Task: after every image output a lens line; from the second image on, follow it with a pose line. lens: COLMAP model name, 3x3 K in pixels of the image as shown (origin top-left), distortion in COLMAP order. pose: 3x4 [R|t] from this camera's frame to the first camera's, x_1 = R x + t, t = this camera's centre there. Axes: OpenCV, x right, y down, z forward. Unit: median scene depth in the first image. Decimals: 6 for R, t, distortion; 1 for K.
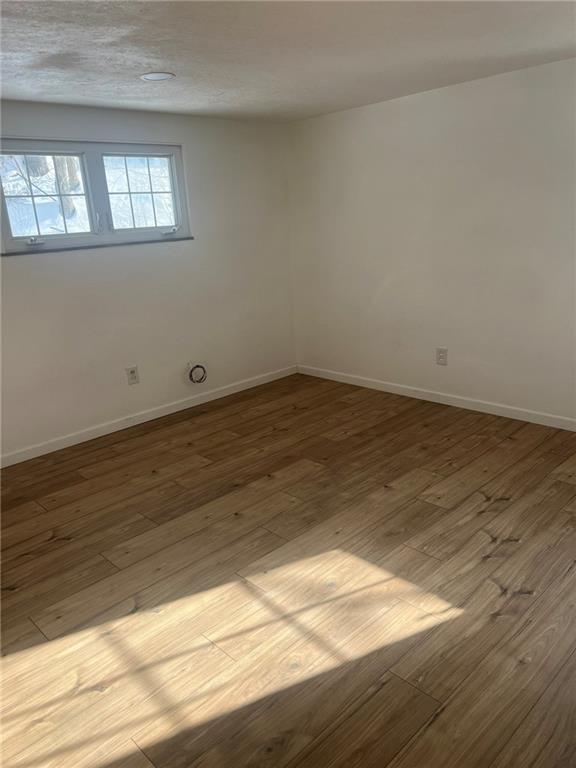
lens RADIAL K [[584.2, 0, 287.9], [0, 584.2, 382.1], [0, 0, 1]] dist [0.048930, -0.053317]
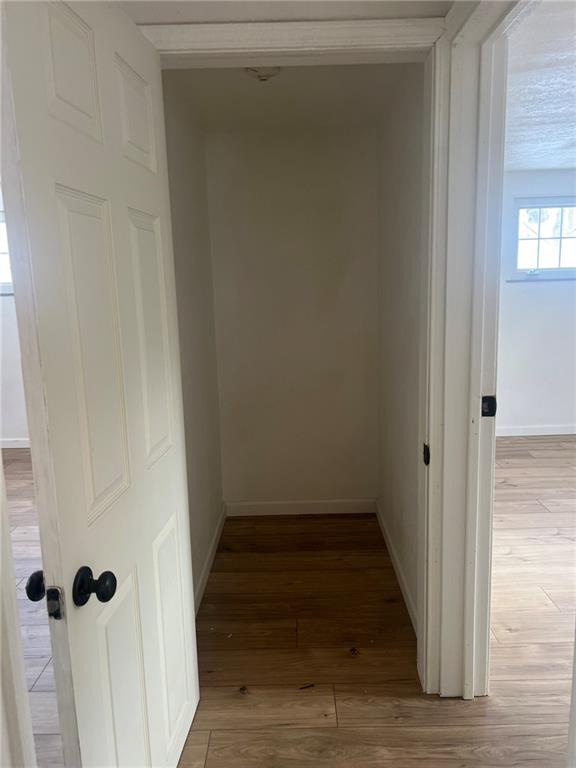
lens RADIAL K [[584.2, 0, 292.2], [0, 584.2, 382.0], [0, 0, 1]] dist [0.048930, -0.053317]
pose [[0.725397, 0.160880, -0.669265, 0.121109], [-0.206557, 0.978369, 0.011302, 0.118807], [0.656607, 0.130043, 0.742937, -0.367062]]
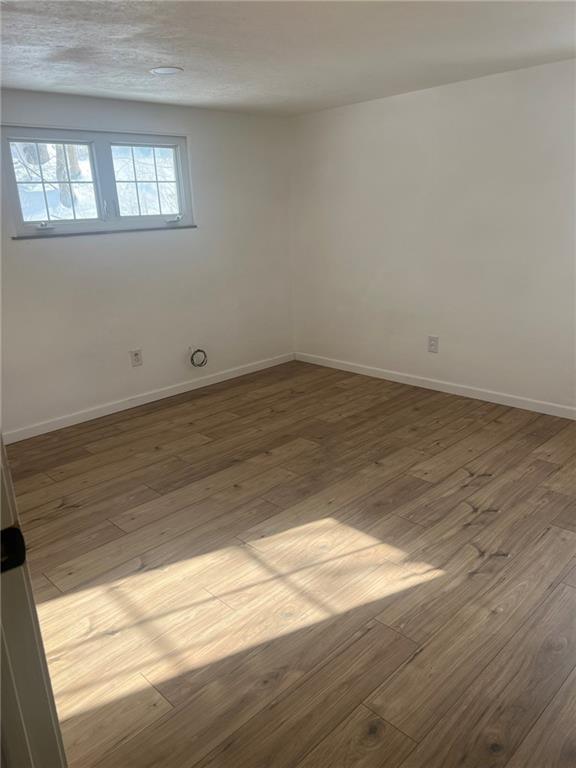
lens RADIAL K [[584.2, 0, 291.5], [0, 584.2, 379.9], [0, 0, 1]] dist [0.048930, -0.053317]
pose [[0.999812, 0.015319, 0.011929, -0.002059], [-0.015403, 0.999857, 0.006994, 0.024015], [-0.011820, -0.007177, 0.999904, -0.062145]]
